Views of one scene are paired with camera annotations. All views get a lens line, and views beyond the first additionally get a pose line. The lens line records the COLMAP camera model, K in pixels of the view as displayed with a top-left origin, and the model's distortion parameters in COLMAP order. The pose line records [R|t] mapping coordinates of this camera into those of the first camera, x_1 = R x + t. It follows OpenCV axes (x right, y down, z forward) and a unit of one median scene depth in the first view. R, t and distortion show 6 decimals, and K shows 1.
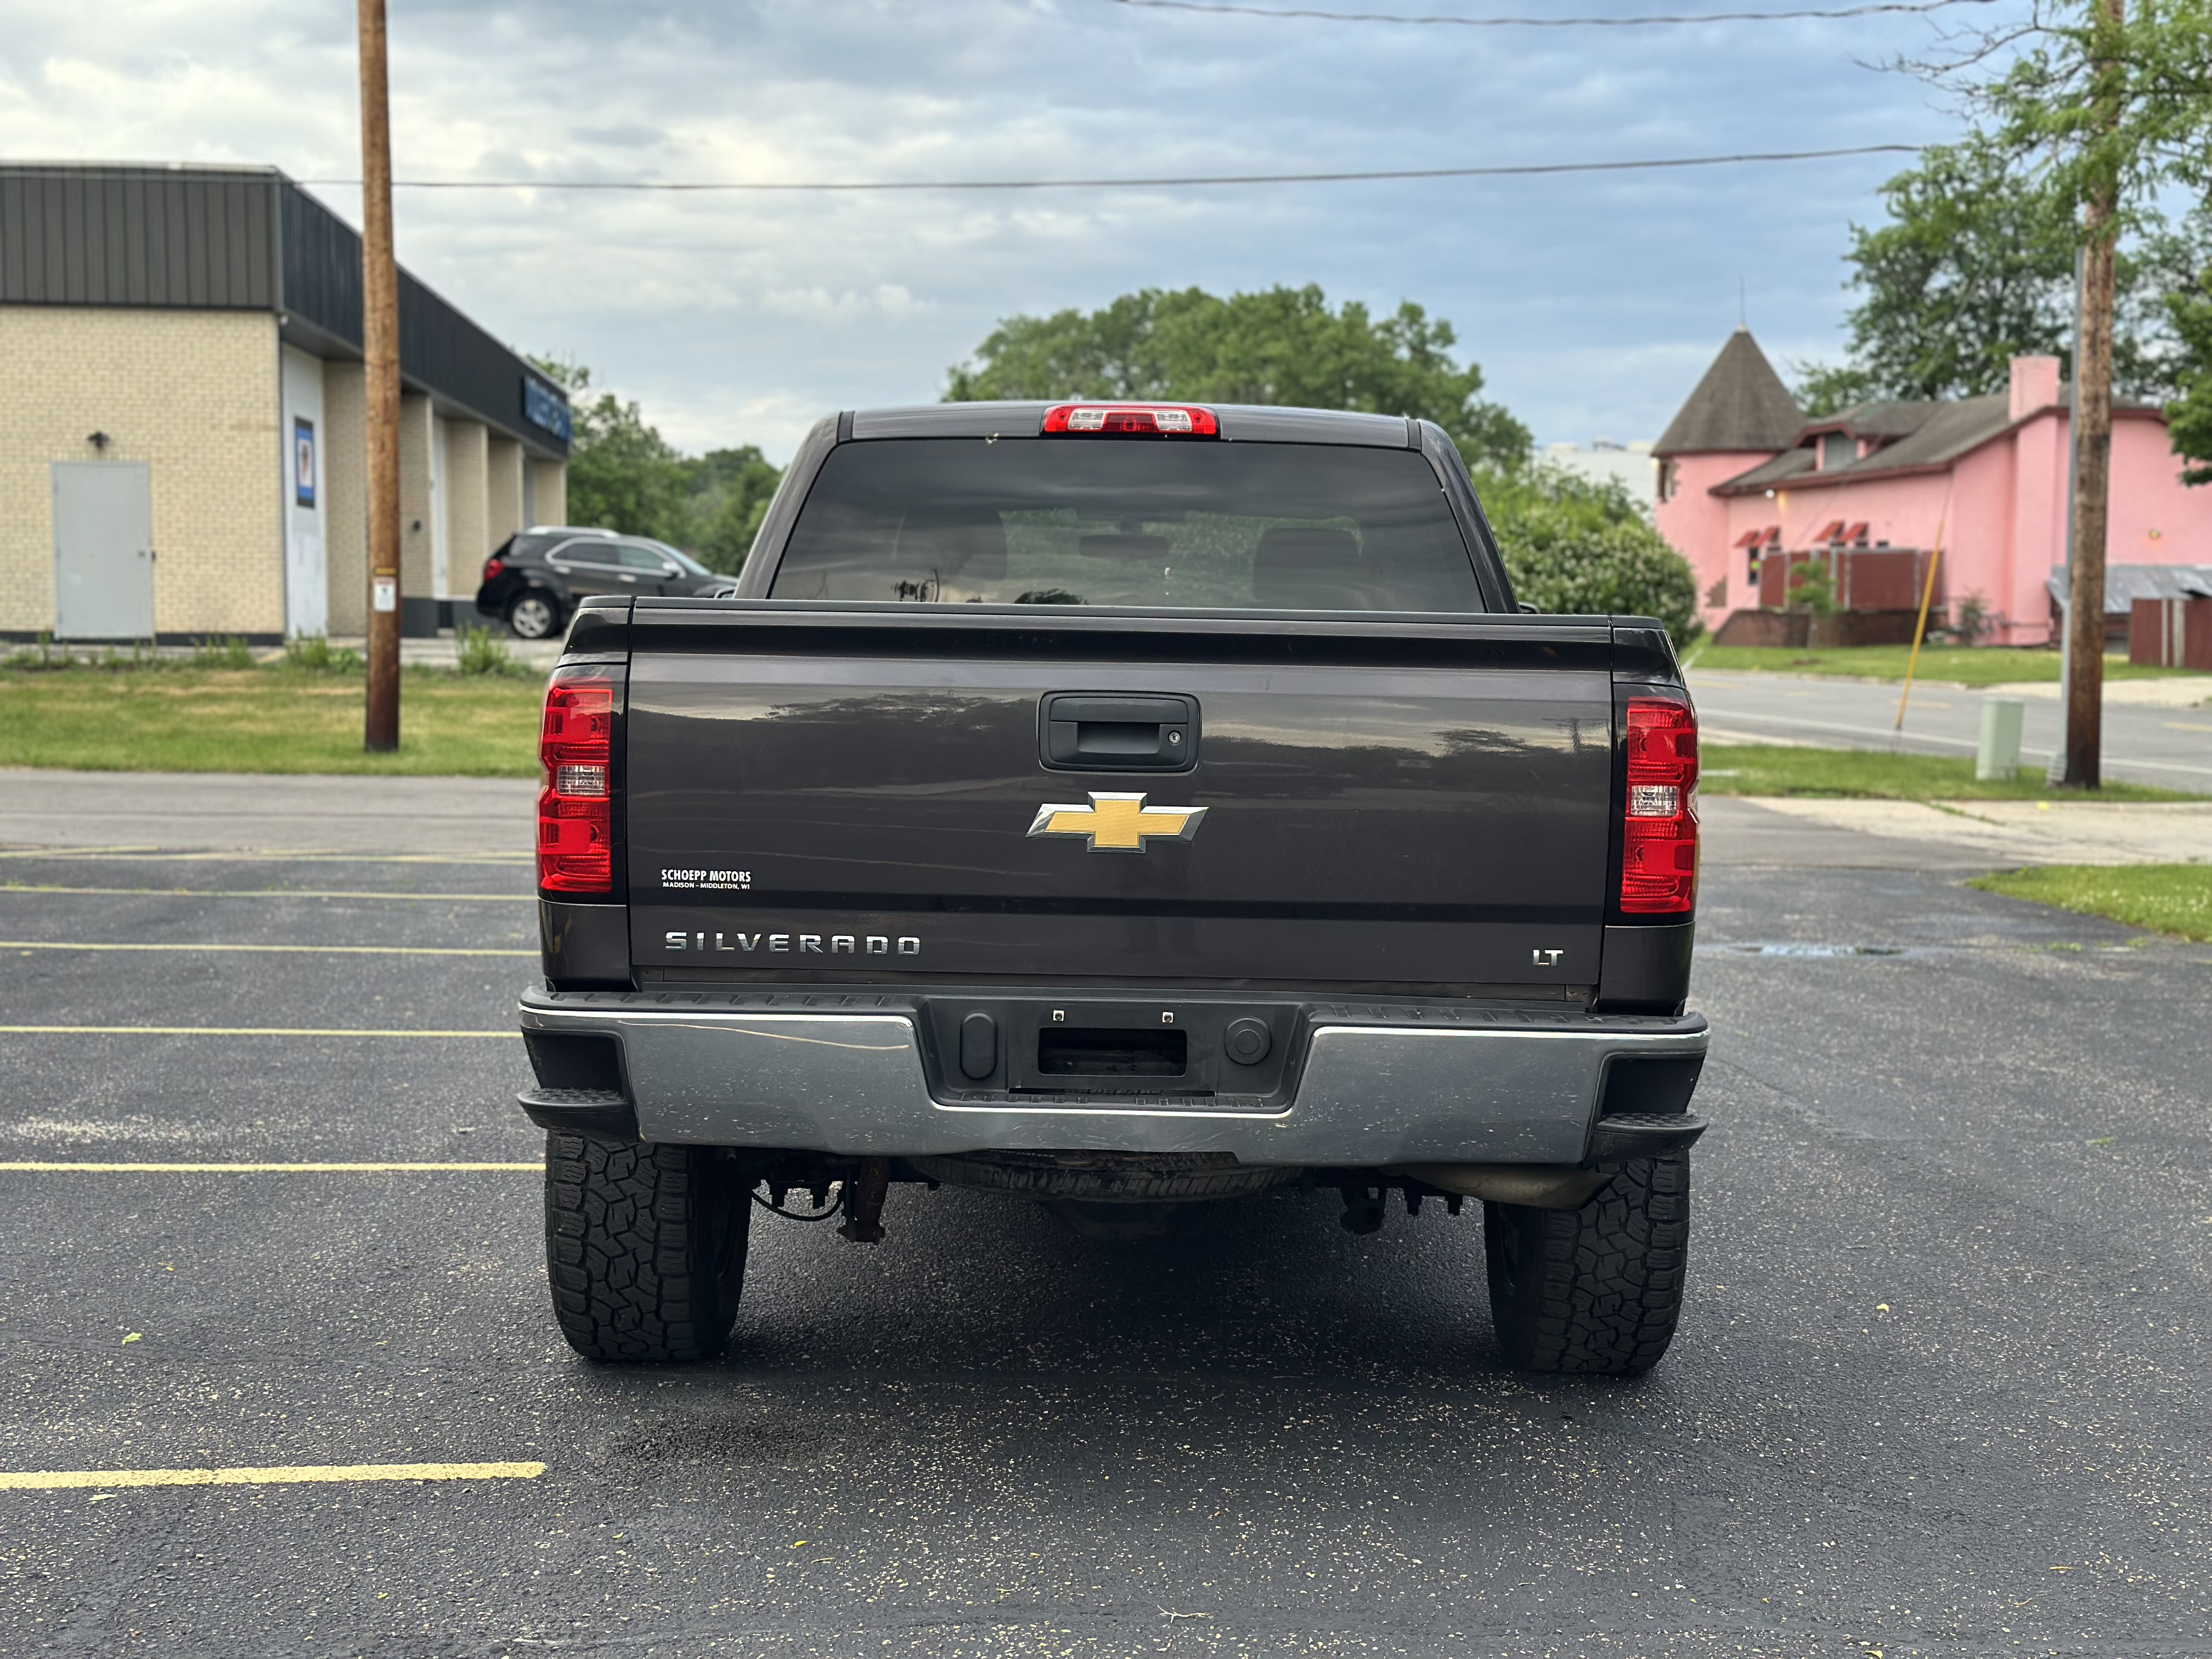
lens RADIAL K [[3004.3, 0, 1106.0], [0, 3004.3, 829.5], [0, 0, 1]] dist [0.180325, -0.298483]
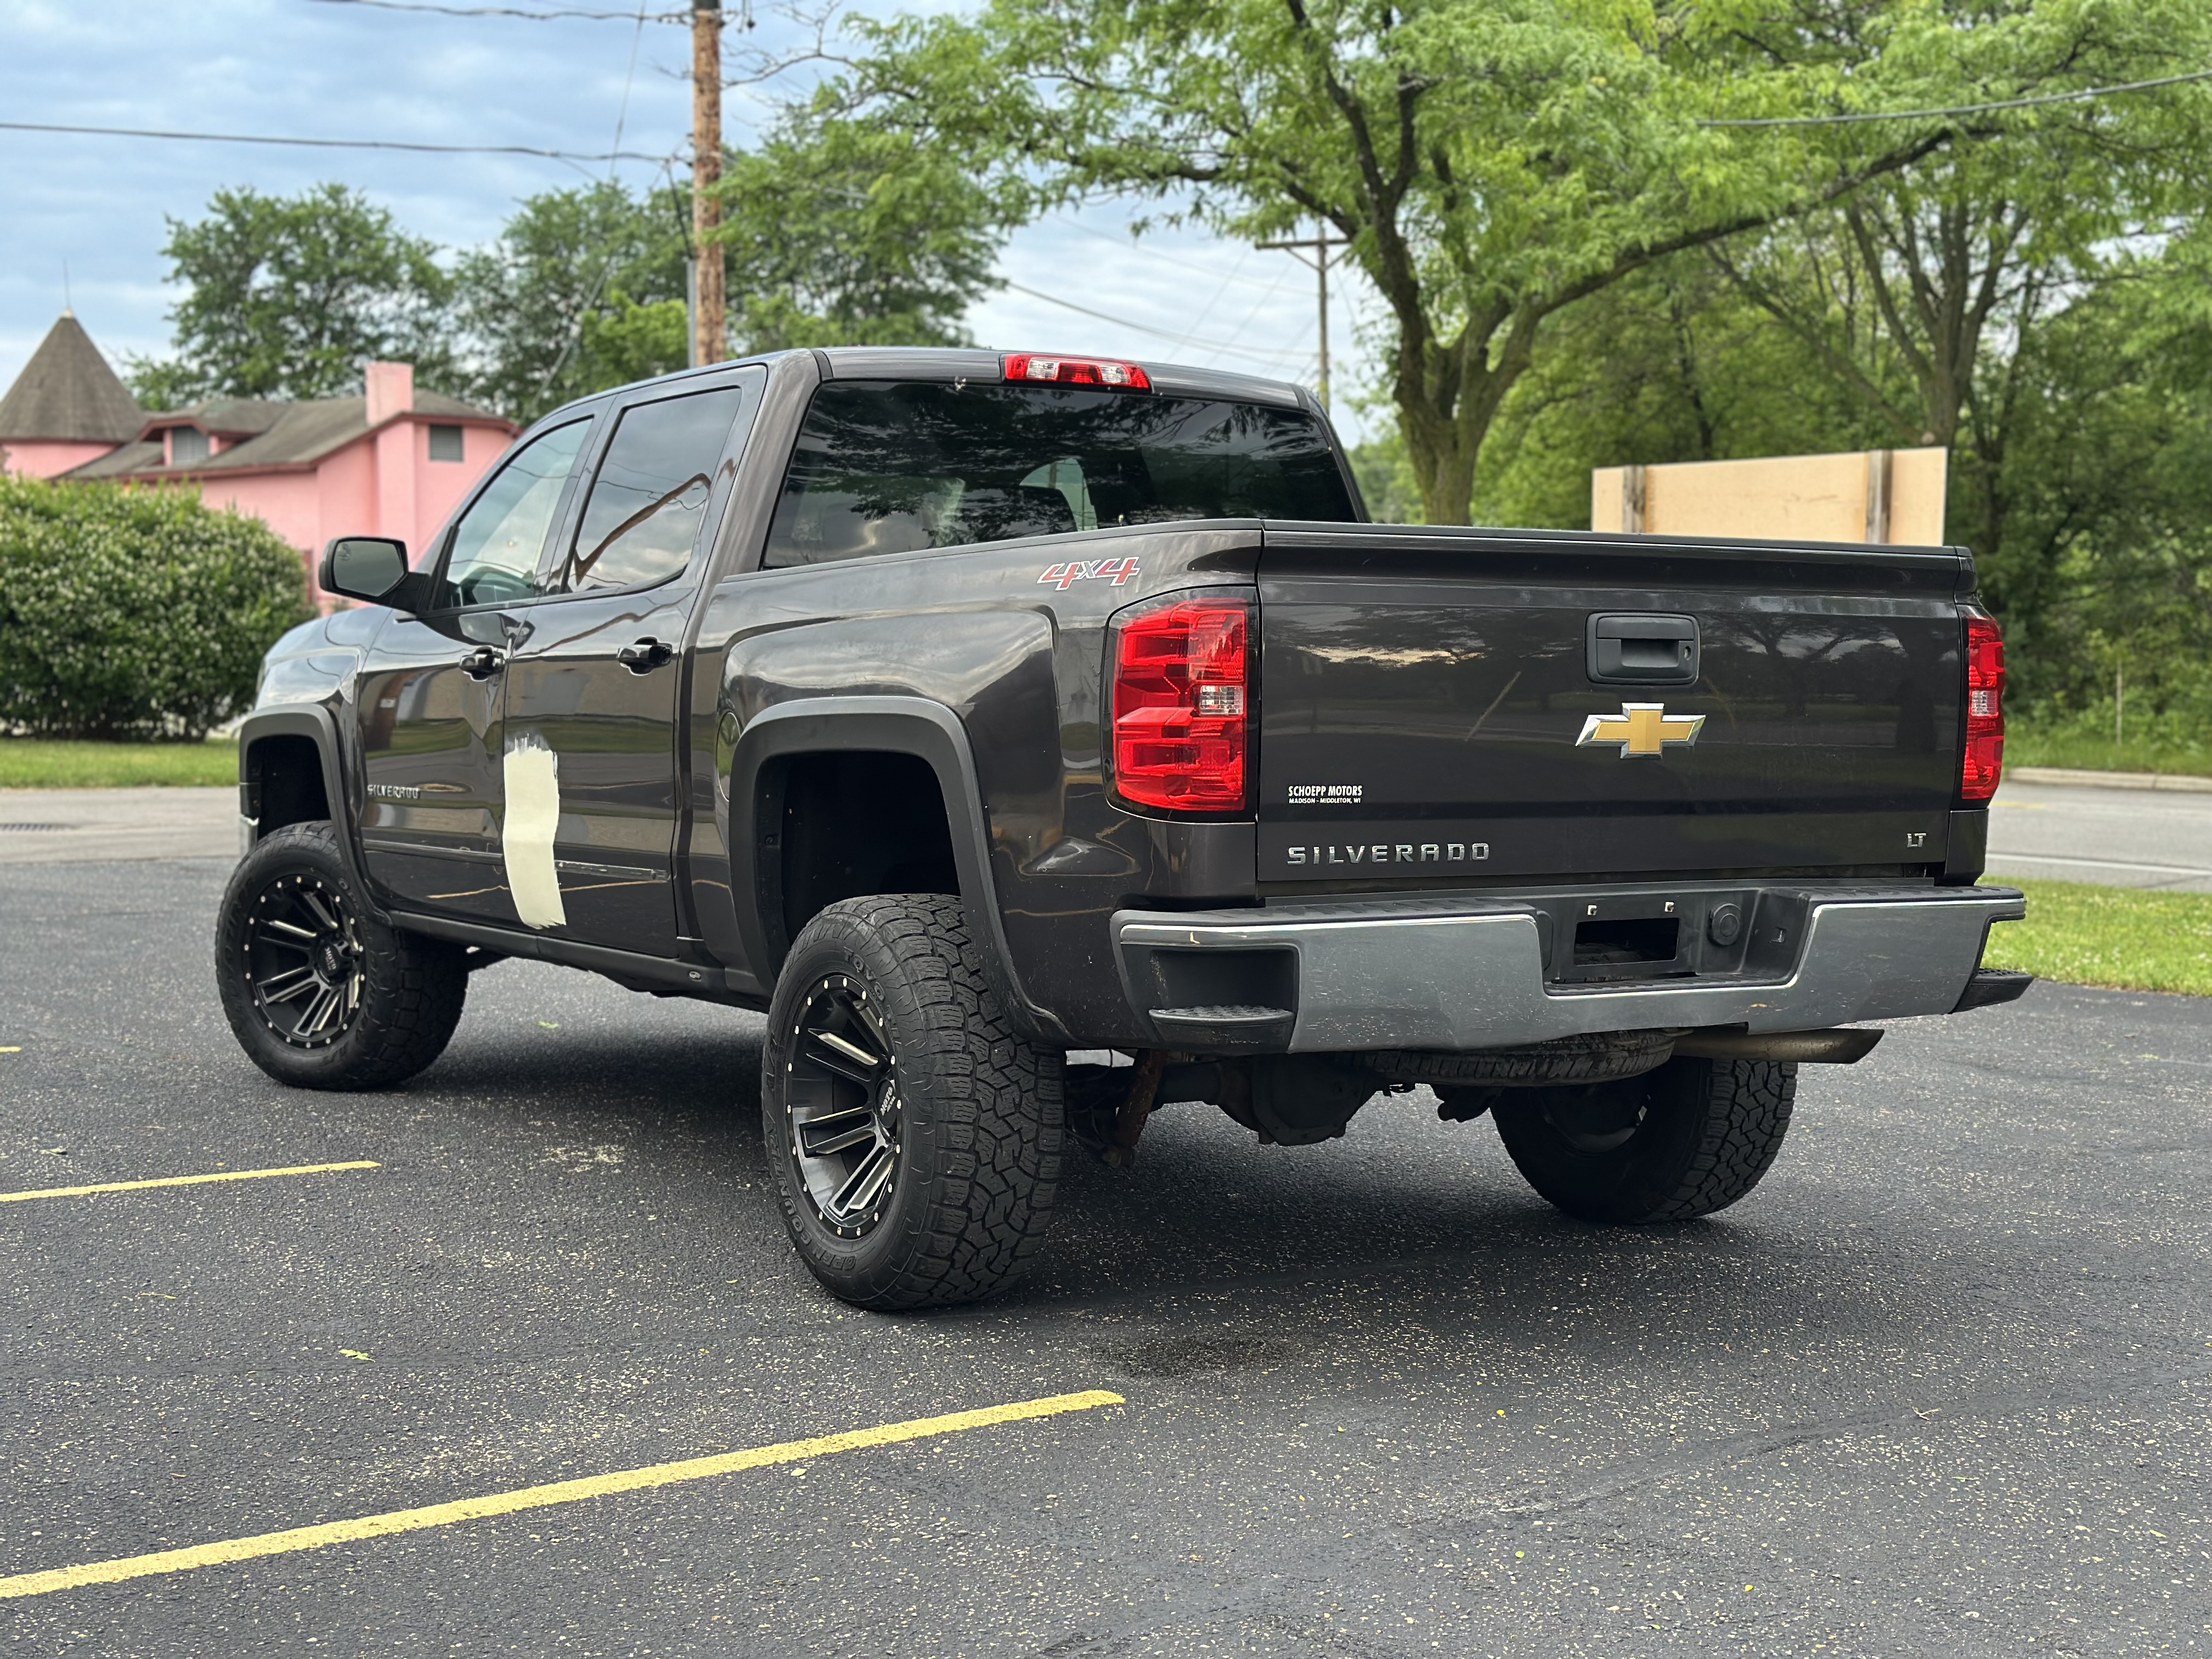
lens RADIAL K [[3004.3, 0, 1106.0], [0, 3004.3, 829.5], [0, 0, 1]] dist [0.180325, -0.298483]
pose [[0.854884, -0.035916, 0.517574, -0.098468], [0.036170, 0.999300, 0.009602, 0.002129], [-0.517556, 0.010512, 0.855585, 0.021185]]
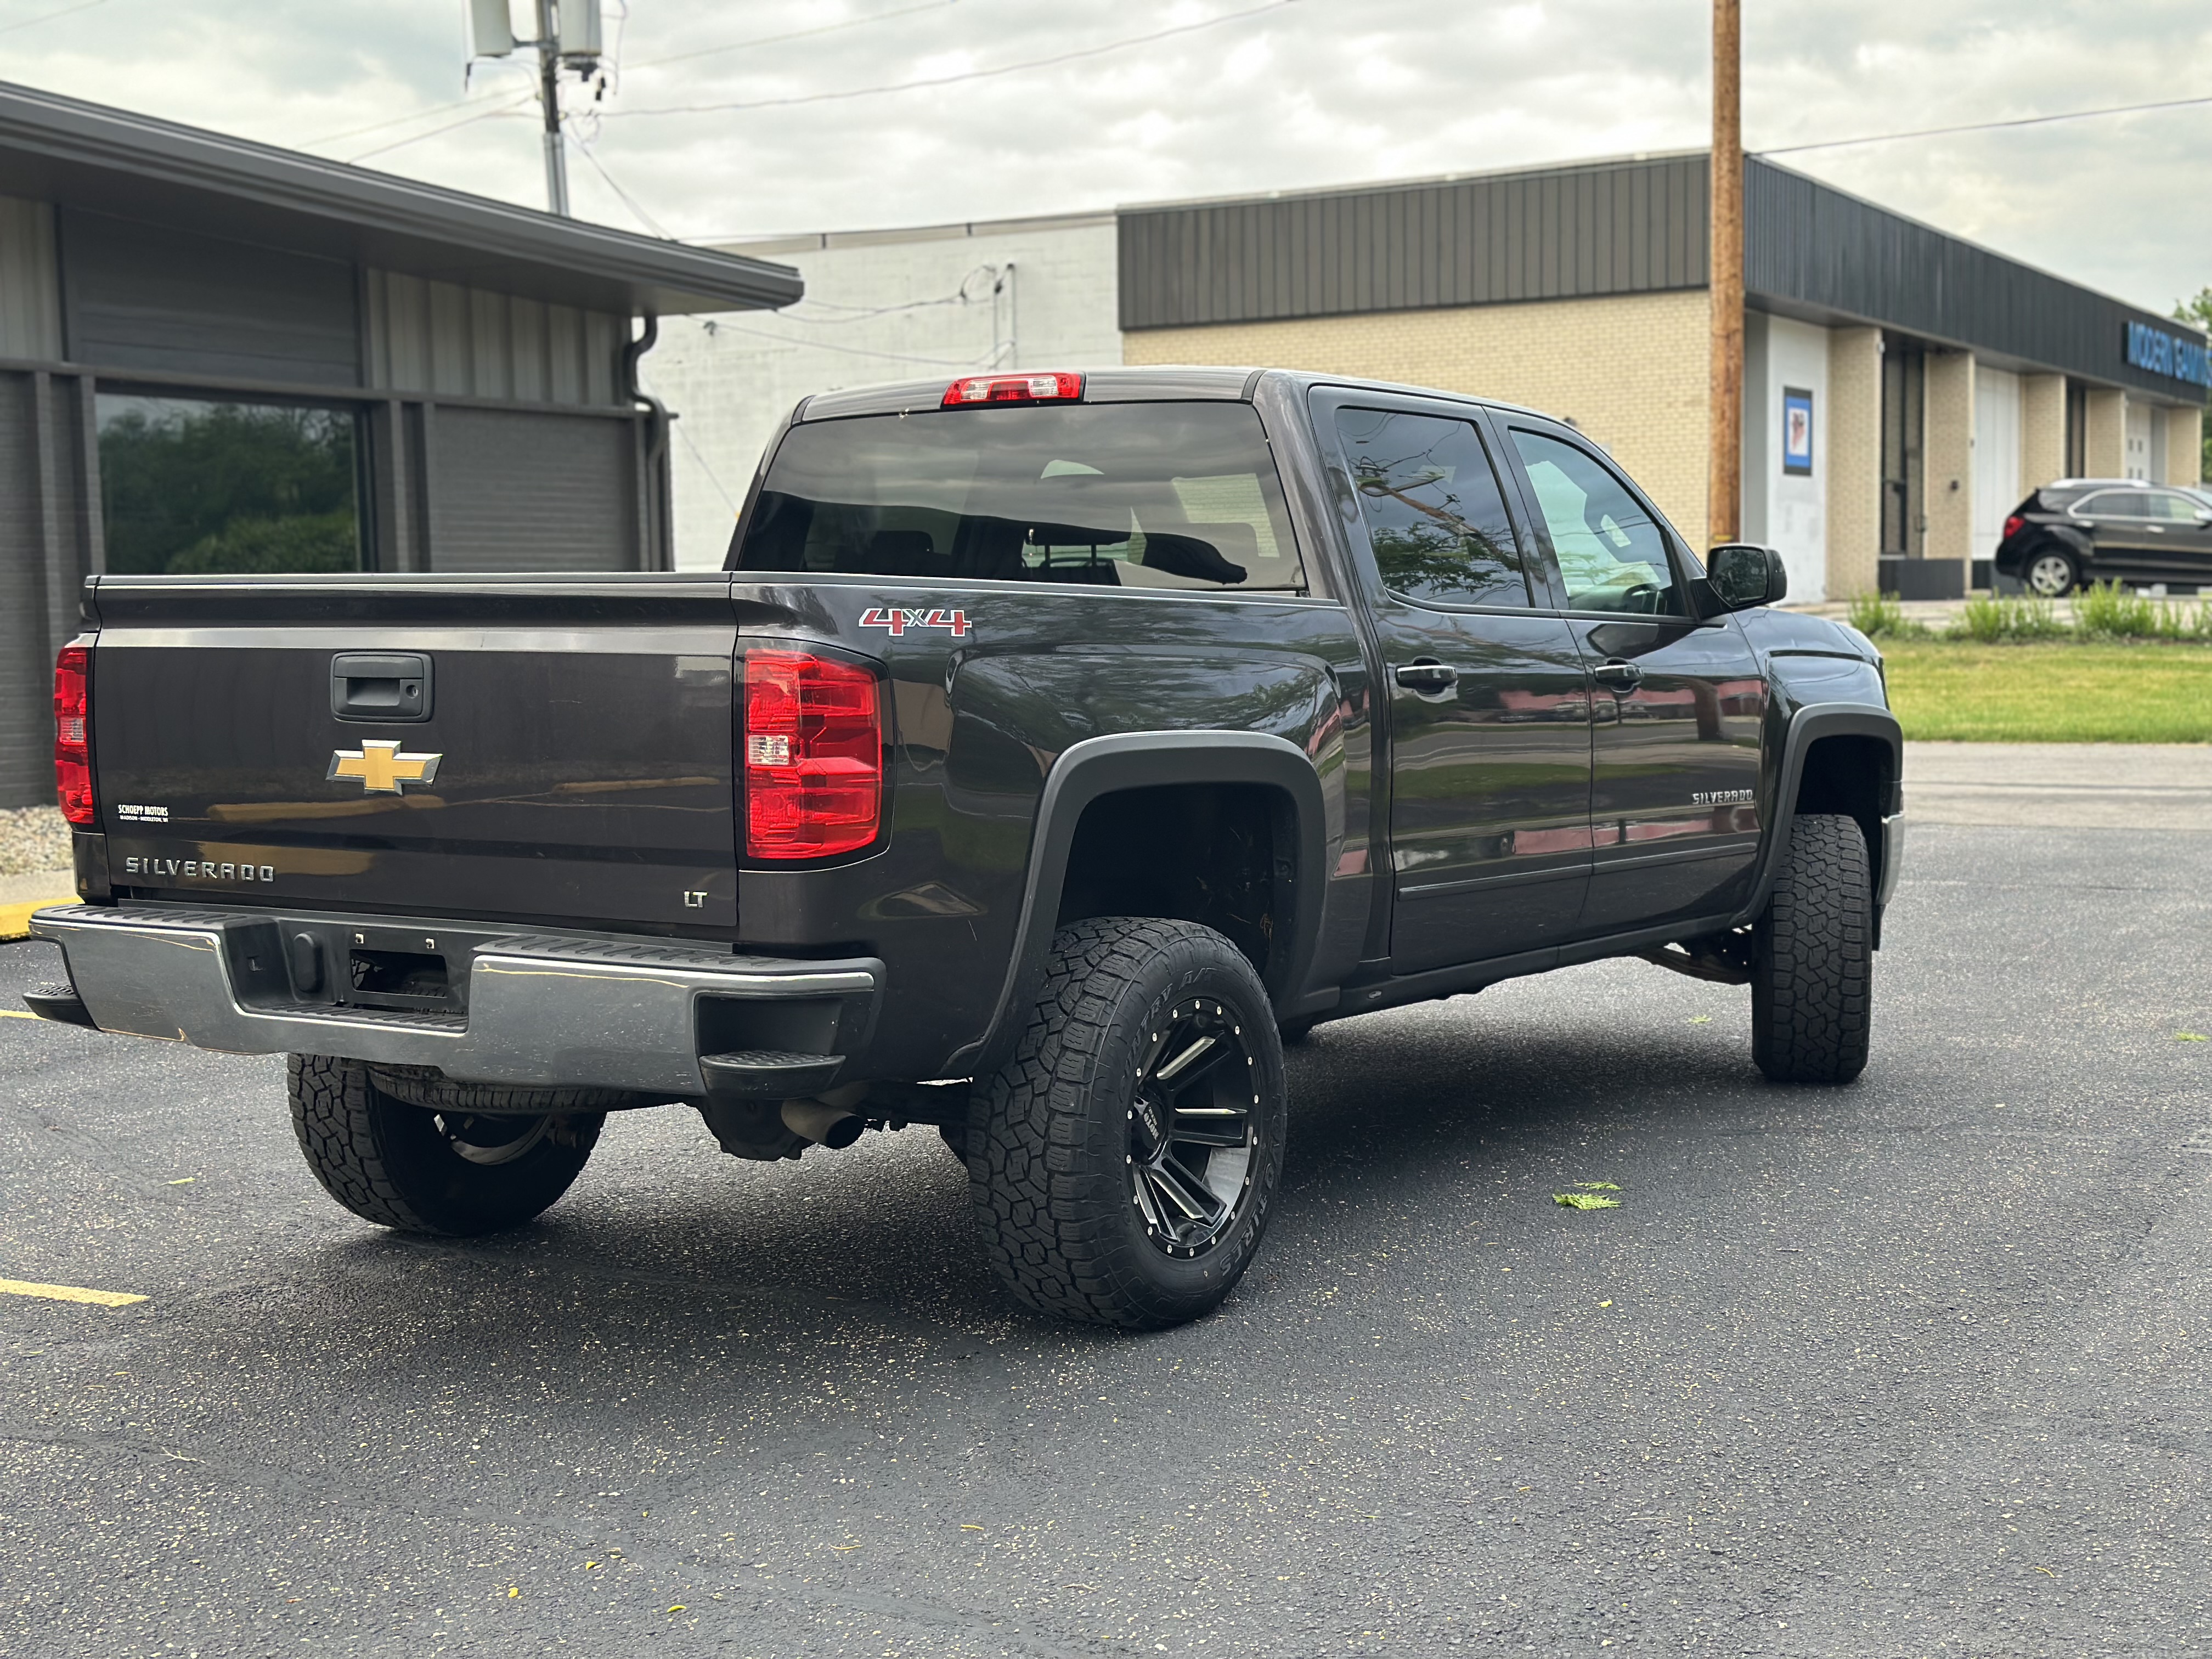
lens RADIAL K [[2994.5, 0, 1106.0], [0, 2994.5, 829.5], [0, 0, 1]] dist [0.142170, -0.008095]
pose [[0.847135, 0.016049, -0.531135, 0.110570], [-0.009782, 0.999845, 0.014610, 0.000219], [0.531287, -0.007181, 0.847161, 0.025728]]
